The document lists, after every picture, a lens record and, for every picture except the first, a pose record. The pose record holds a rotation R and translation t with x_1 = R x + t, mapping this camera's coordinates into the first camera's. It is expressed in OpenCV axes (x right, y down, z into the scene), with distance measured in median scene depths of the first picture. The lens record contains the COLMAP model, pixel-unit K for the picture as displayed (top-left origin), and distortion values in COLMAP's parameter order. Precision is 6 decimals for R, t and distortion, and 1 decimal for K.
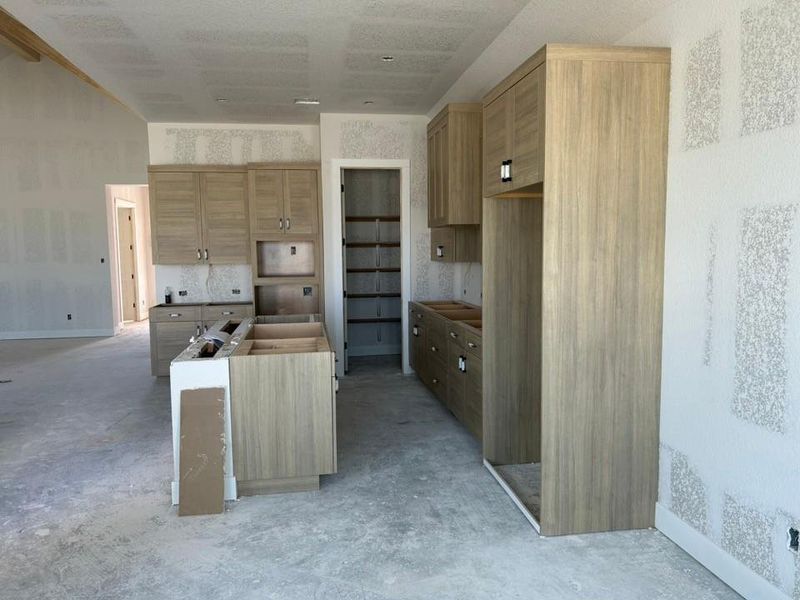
lens RADIAL K [[613.6, 0, 400.0], [0, 613.6, 300.0], [0, 0, 1]] dist [0.024674, -0.004802]
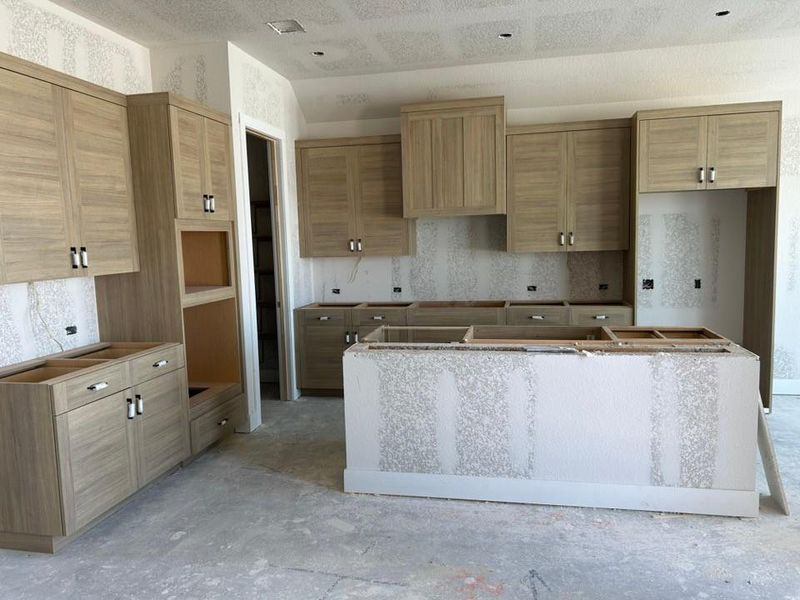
lens RADIAL K [[613.6, 0, 400.0], [0, 613.6, 300.0], [0, 0, 1]] dist [0.024674, -0.004802]
pose [[0.341755, -0.091326, 0.935341, -0.712162], [0.105224, 0.992727, 0.058483, -0.043554], [-0.933880, 0.078433, 0.348879, 0.607892]]
